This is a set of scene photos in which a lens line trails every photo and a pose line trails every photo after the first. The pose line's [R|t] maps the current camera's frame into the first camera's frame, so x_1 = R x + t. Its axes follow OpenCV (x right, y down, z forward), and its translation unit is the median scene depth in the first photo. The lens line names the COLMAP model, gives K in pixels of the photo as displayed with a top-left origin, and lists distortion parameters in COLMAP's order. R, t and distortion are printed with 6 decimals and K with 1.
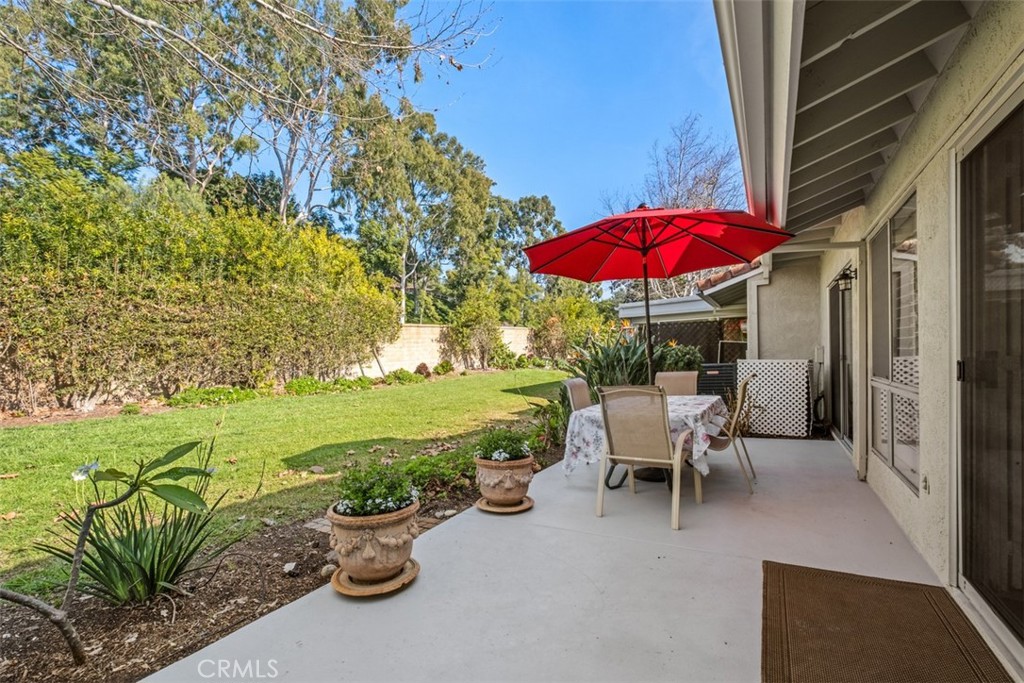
lens RADIAL K [[446.9, 0, 507.9], [0, 446.9, 341.0], [0, 0, 1]] dist [0.000028, -0.000073]
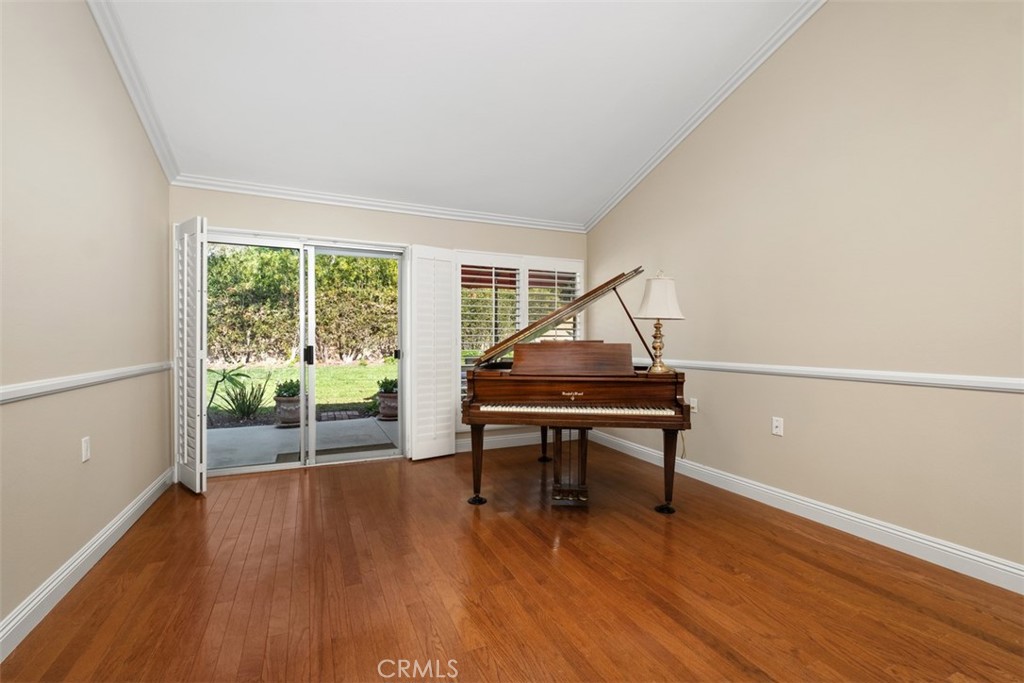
lens RADIAL K [[446.9, 0, 507.9], [0, 446.9, 341.0], [0, 0, 1]] dist [0.000028, -0.000073]
pose [[0.811748, 0.026438, -0.583409, 0.333815], [0.000572, 0.998938, 0.046064, -0.010017], [0.584007, -0.037726, 0.810871, -0.070321]]
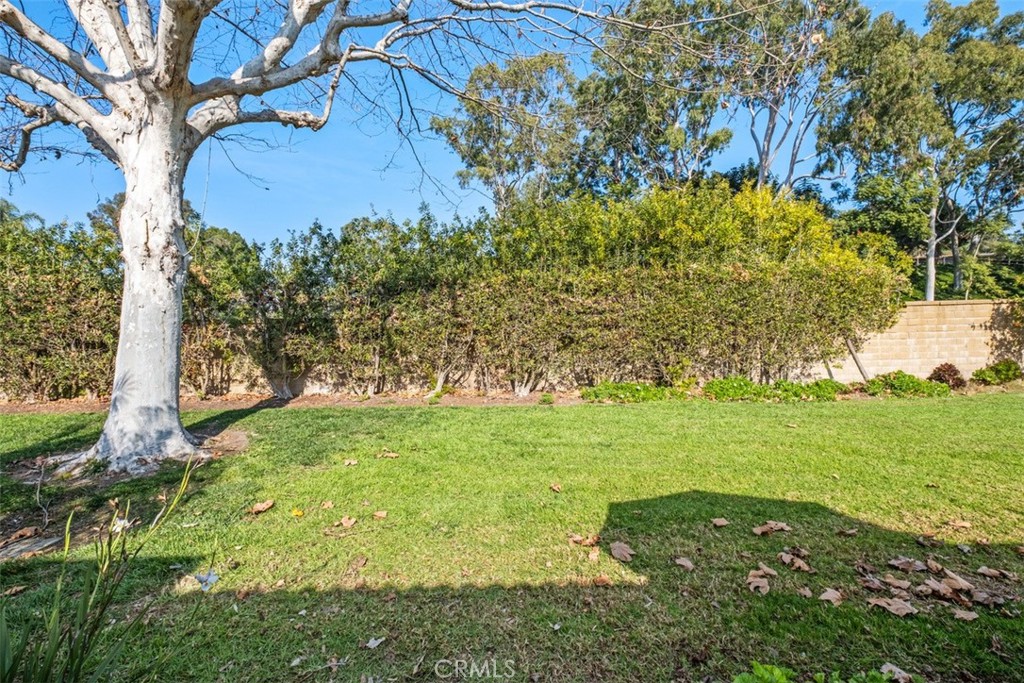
lens RADIAL K [[446.9, 0, 507.9], [0, 446.9, 341.0], [0, 0, 1]] dist [0.000028, -0.000073]
pose [[0.544780, -0.003331, -0.838572, -0.006660], [0.017545, 0.999818, 0.007427, 0.003369], [0.838395, -0.018759, 0.544740, 0.160856]]
